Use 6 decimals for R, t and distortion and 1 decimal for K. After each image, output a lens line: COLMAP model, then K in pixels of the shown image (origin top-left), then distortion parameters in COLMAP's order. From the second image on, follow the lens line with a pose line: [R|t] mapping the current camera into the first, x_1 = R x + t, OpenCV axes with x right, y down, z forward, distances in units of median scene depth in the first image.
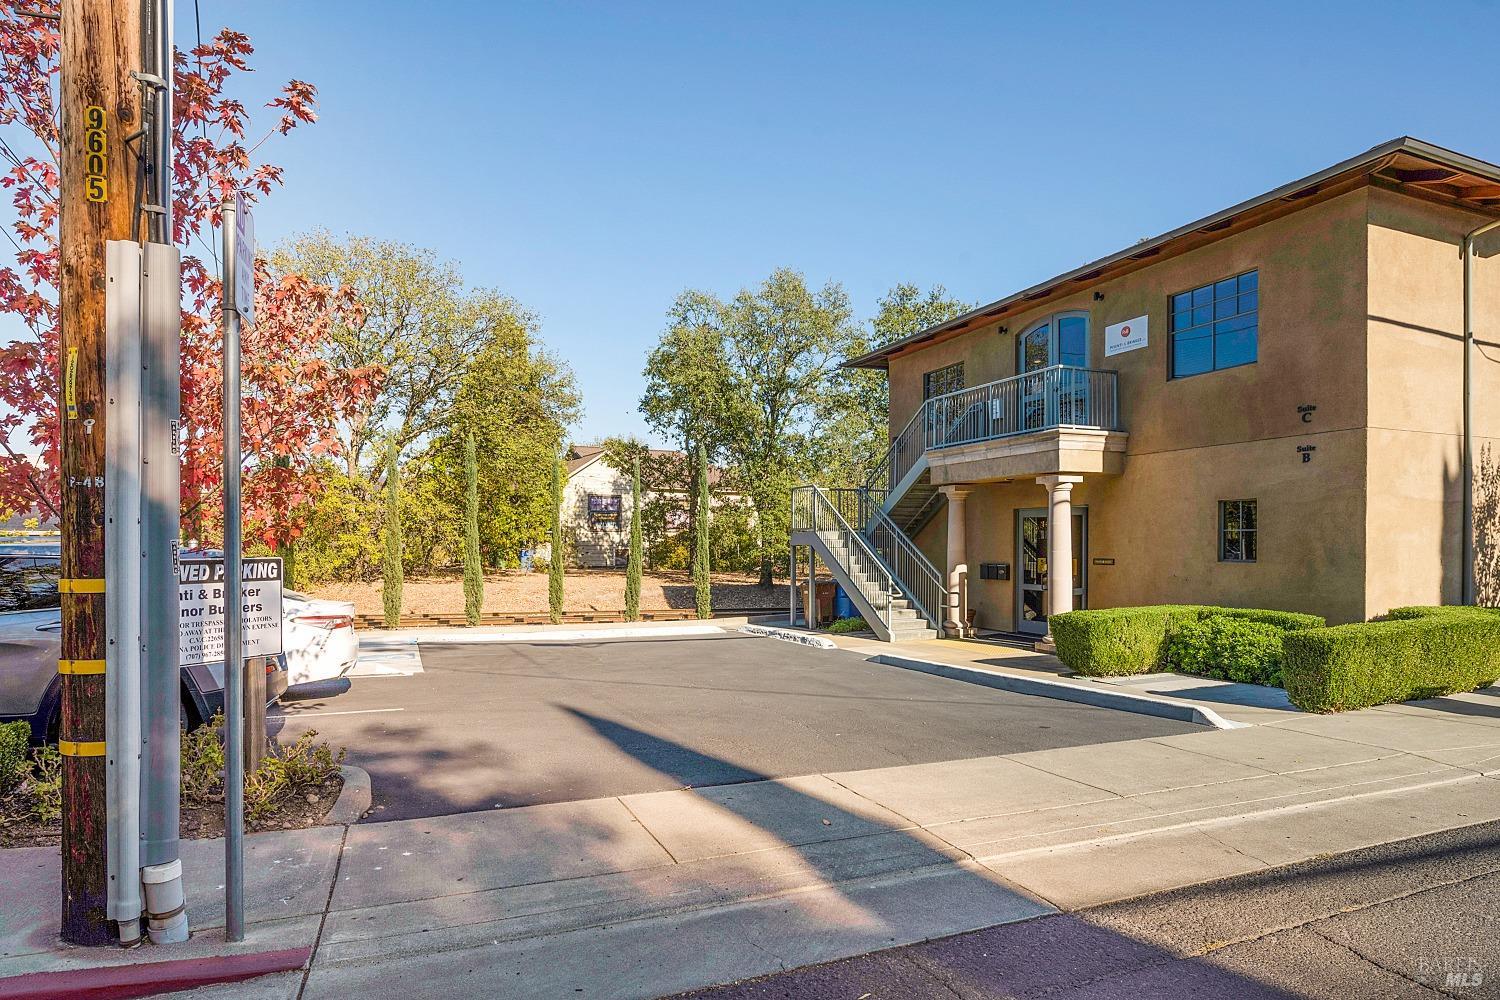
lens RADIAL K [[835.8, 0, 749.7], [0, 835.8, 551.8], [0, 0, 1]] dist [-0.001809, -0.000481]
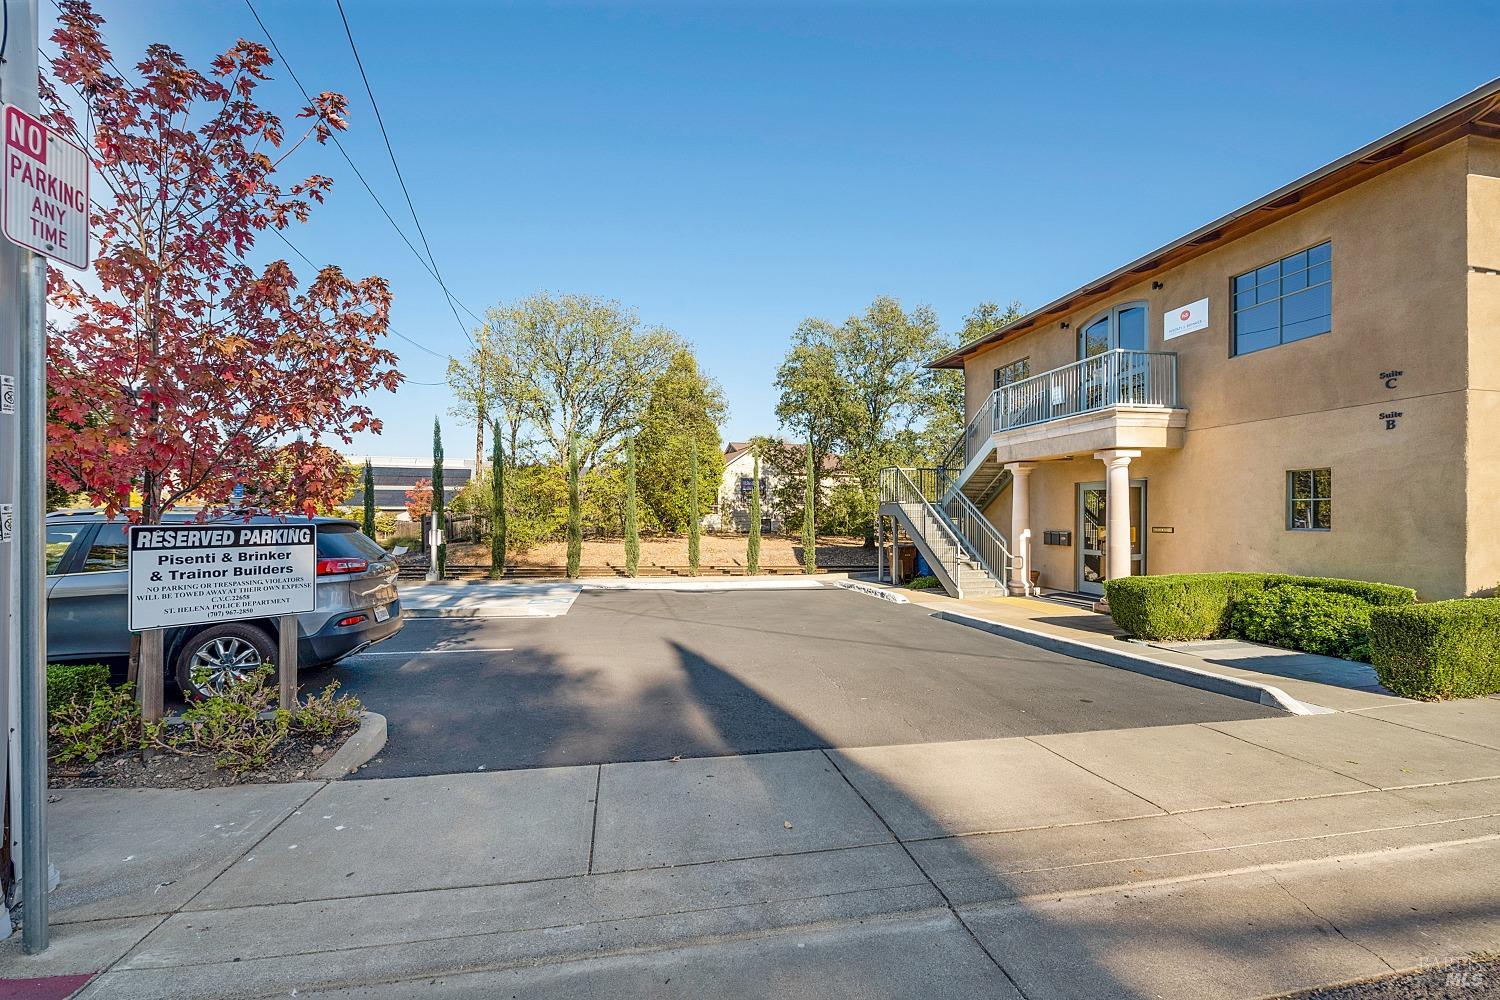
lens RADIAL K [[613.3, 0, 746.5], [0, 613.3, 517.7], [0, 0, 1]] dist [-0.003431, -0.000834]
pose [[0.978836, 0.000239, -0.204646, 0.063848], [-0.001329, 0.999986, -0.005189, 0.000699], [0.204642, 0.005351, 0.978822, 0.125677]]
